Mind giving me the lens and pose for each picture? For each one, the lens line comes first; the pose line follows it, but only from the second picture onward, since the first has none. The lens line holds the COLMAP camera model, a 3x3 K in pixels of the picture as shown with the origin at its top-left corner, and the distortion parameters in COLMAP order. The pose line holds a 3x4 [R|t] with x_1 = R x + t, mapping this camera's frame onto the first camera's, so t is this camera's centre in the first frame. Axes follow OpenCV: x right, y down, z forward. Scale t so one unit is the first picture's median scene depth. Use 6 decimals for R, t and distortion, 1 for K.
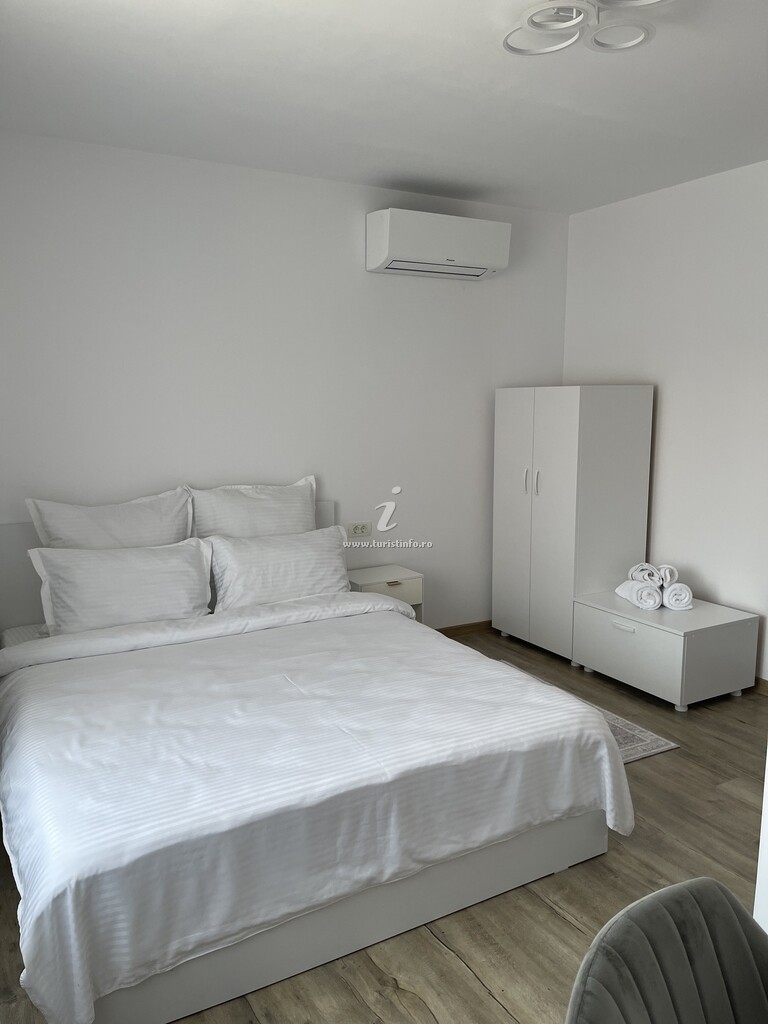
lens RADIAL K [[777.0, 0, 384.0], [0, 777.0, 512.0], [0, 0, 1]] dist [0.091128, -0.118641]
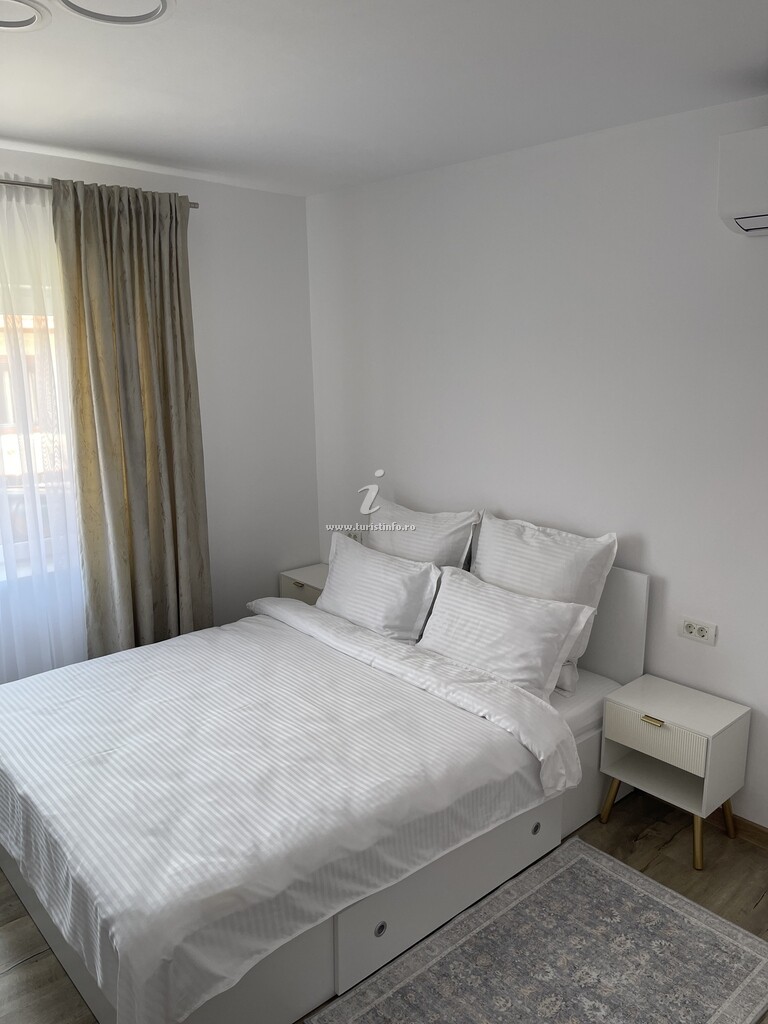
lens RADIAL K [[777.0, 0, 384.0], [0, 777.0, 512.0], [0, 0, 1]] dist [0.091128, -0.118641]
pose [[0.204814, 0.213668, -0.955195, 0.803093], [-0.151161, 0.971080, 0.184810, -0.241451], [0.967058, 0.106536, 0.231189, 0.867925]]
